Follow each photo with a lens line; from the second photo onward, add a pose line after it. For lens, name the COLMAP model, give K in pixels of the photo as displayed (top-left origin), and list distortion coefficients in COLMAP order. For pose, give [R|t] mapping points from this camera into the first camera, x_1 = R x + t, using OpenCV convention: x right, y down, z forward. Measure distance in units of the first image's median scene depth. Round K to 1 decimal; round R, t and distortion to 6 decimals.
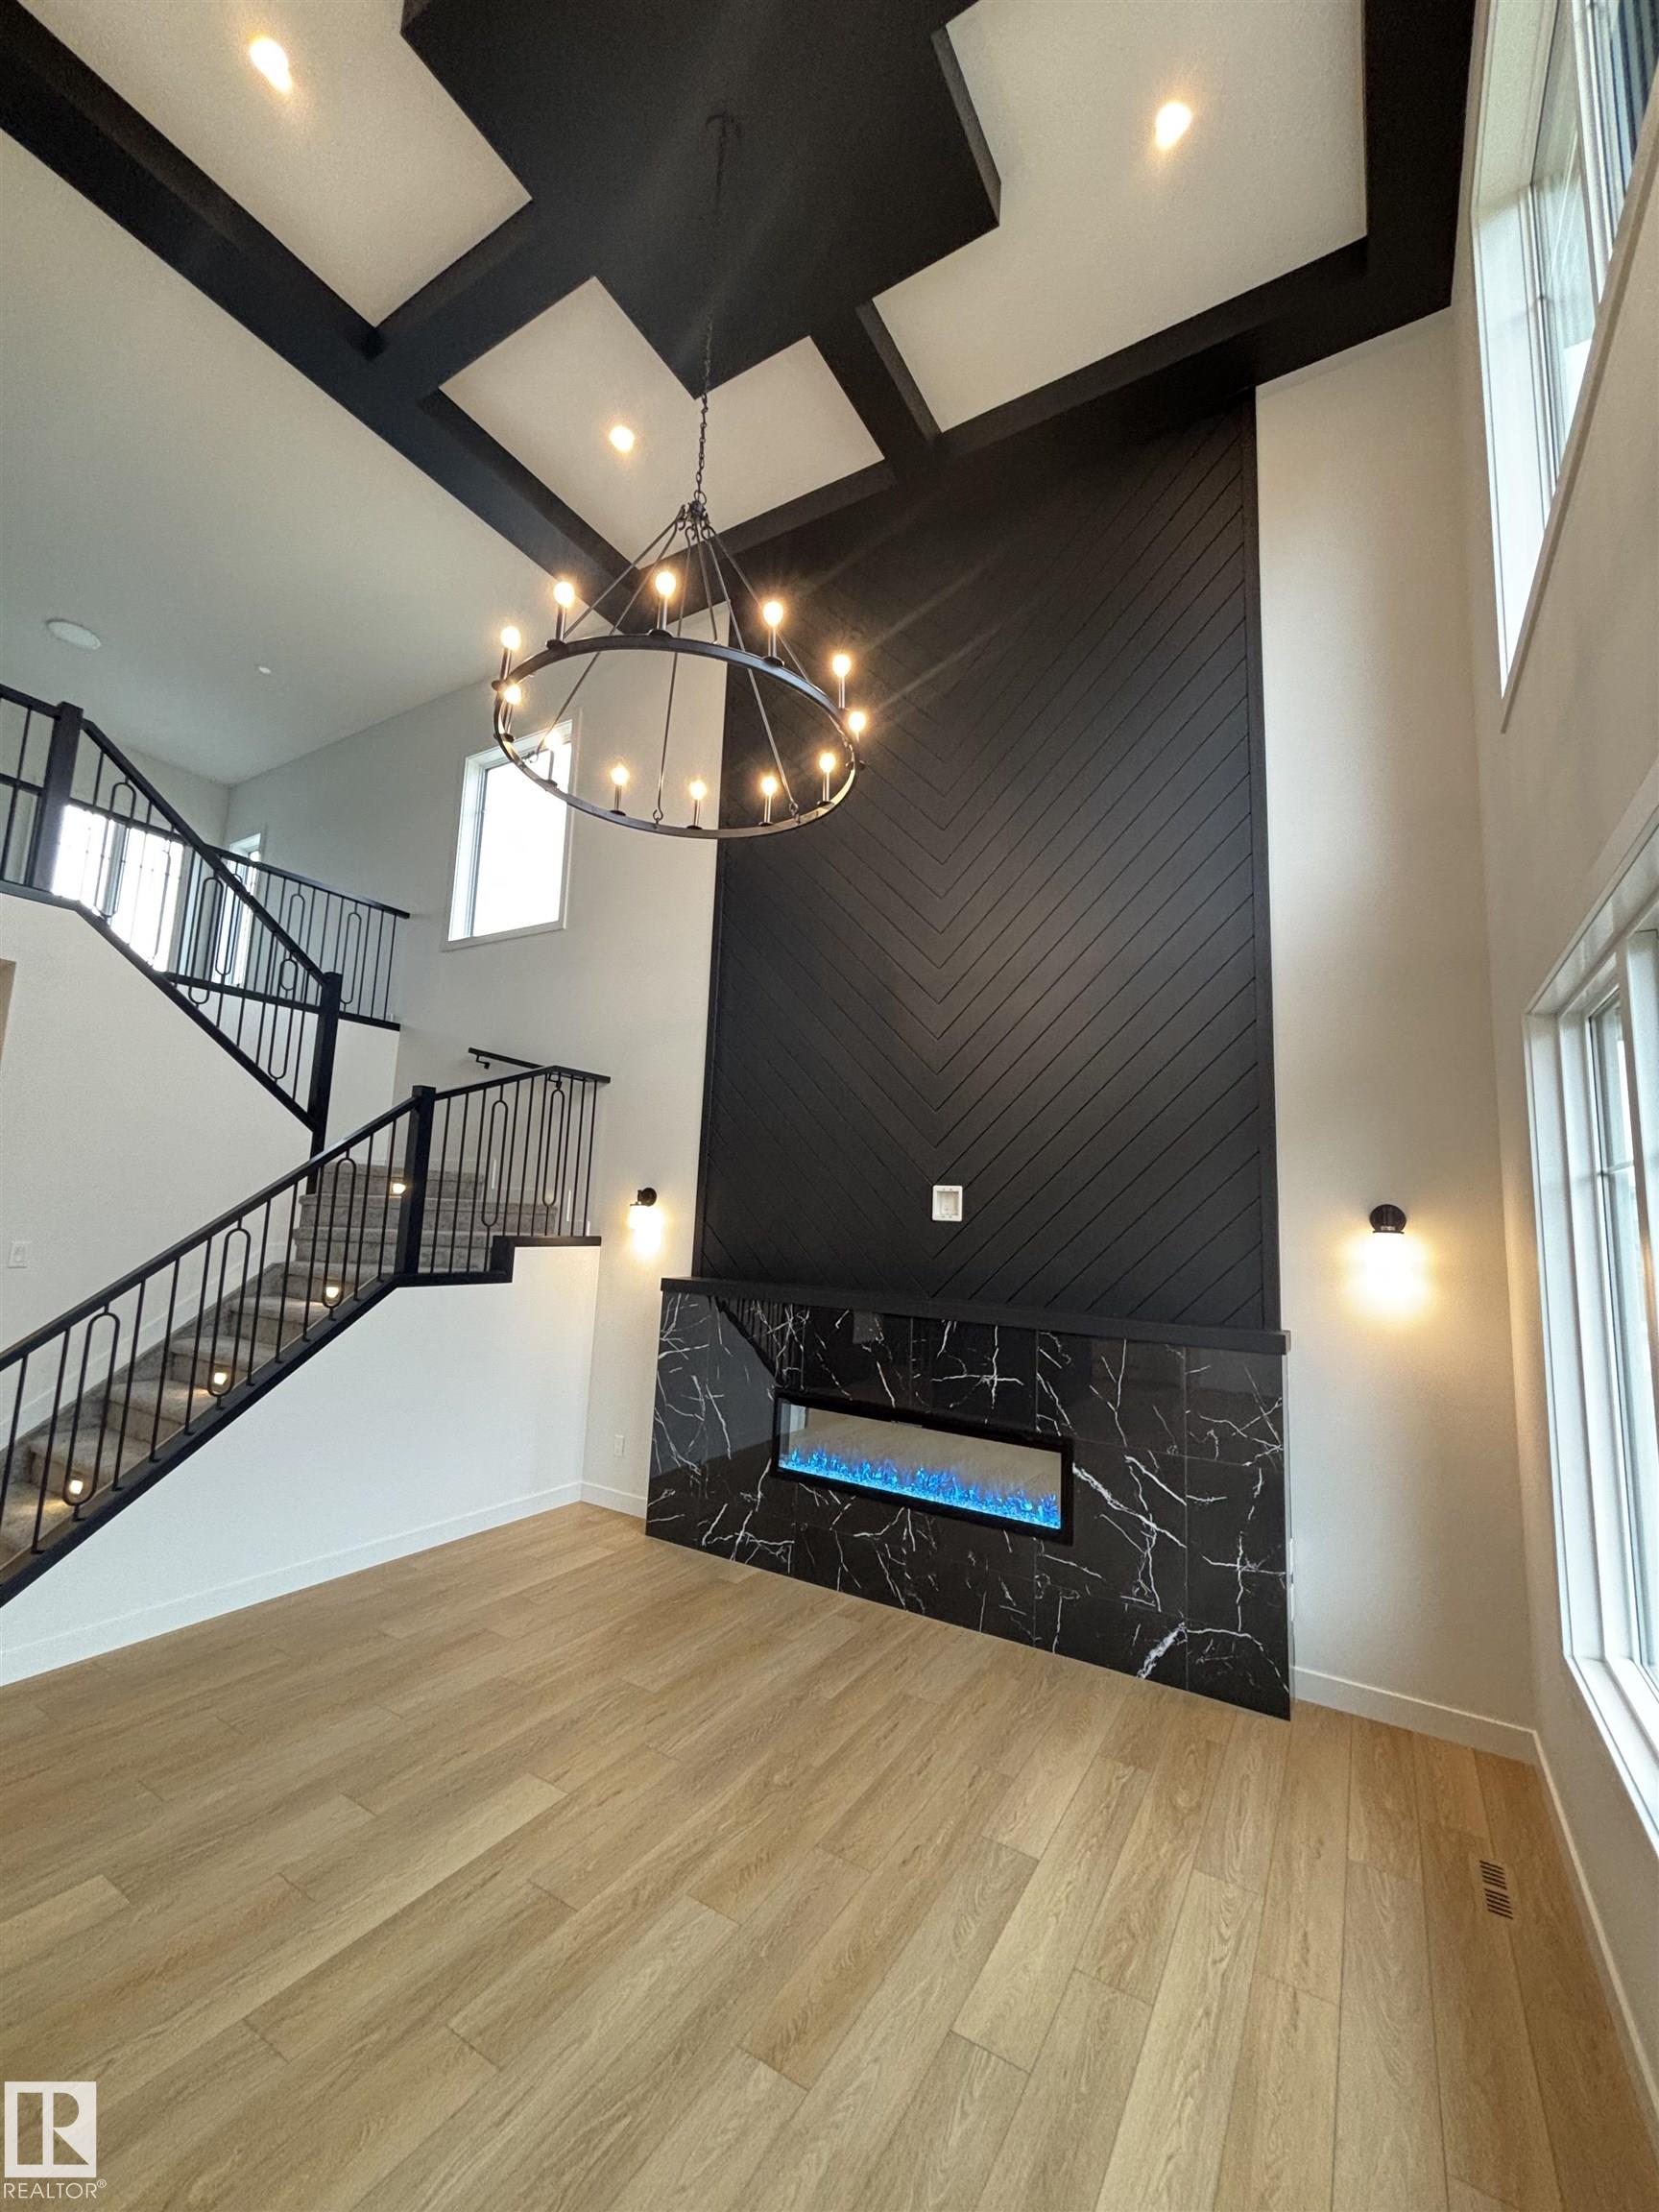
lens RADIAL K [[886.1, 0, 831.0], [0, 886.1, 1110.7], [0, 0, 1]] dist [0.004816, 0.000494]
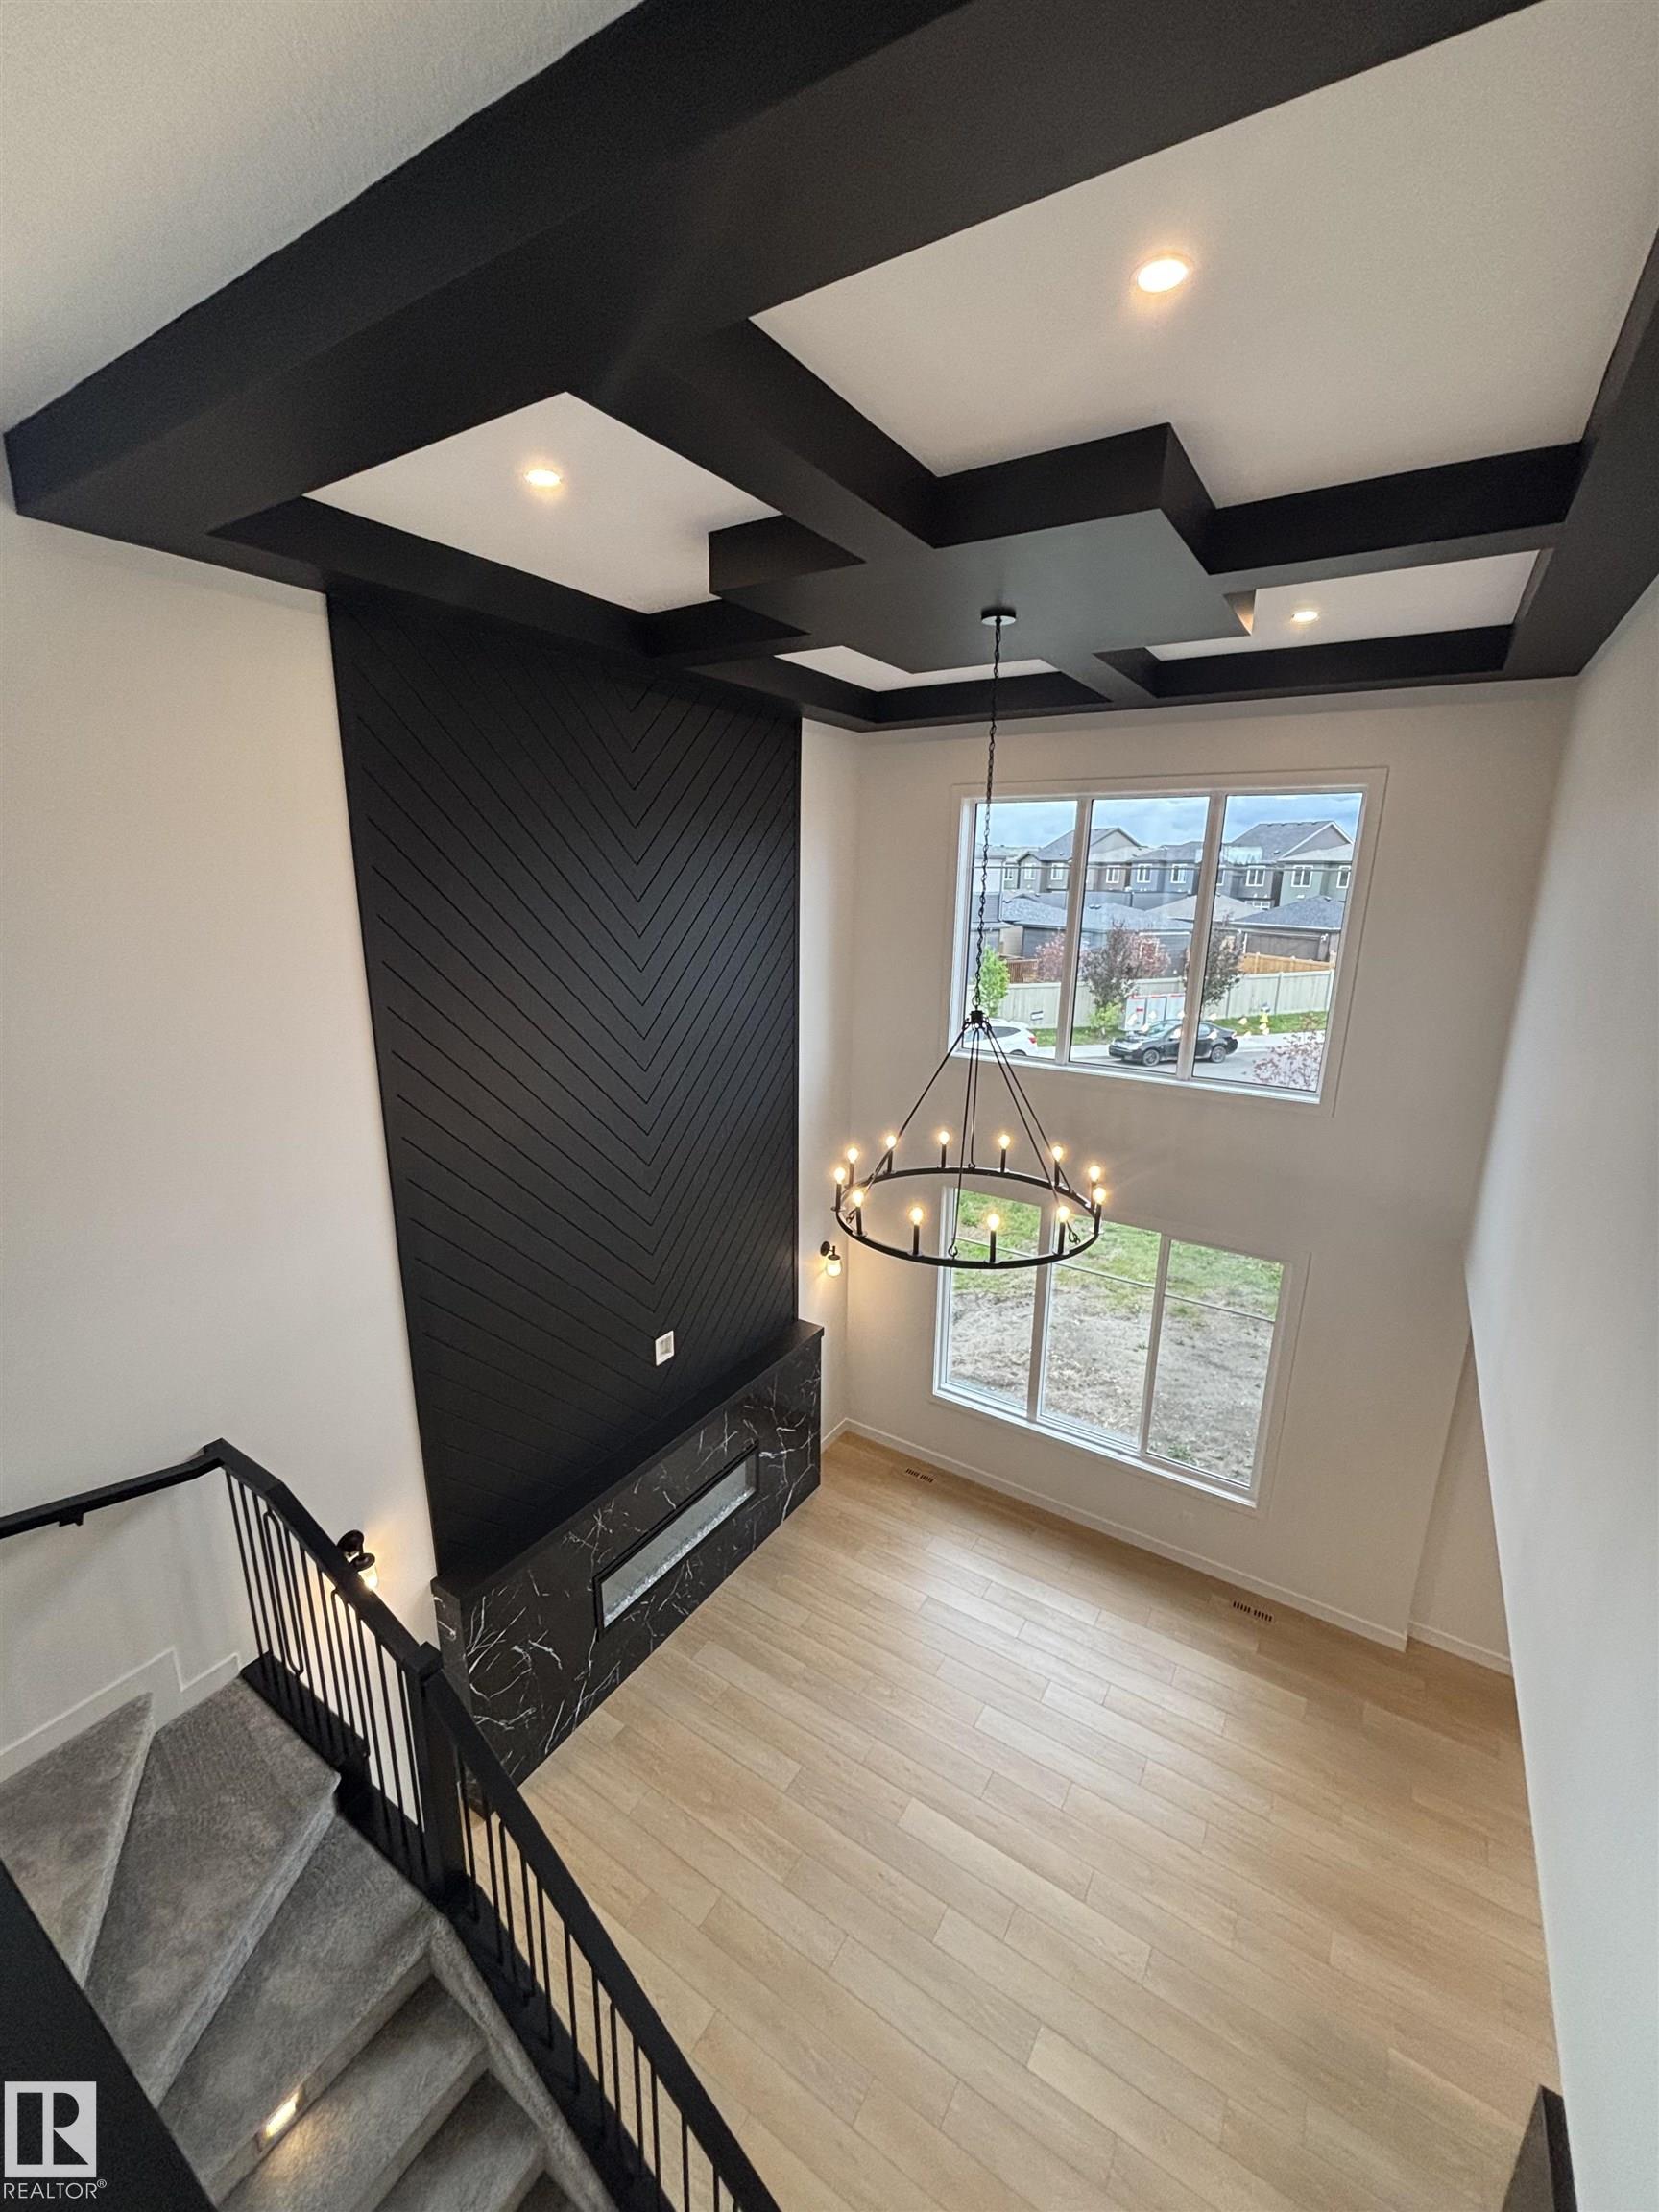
lens RADIAL K [[886.1, 0, 829.3], [0, 886.1, 1101.4], [0, 0, 1]] dist [0.004816, 0.000494]
pose [[0.038691, -0.297321, 0.953993, -1.036385], [-0.148371, 0.942416, 0.299730, -0.692717], [-0.988175, -0.153141, -0.007651, 0.905499]]
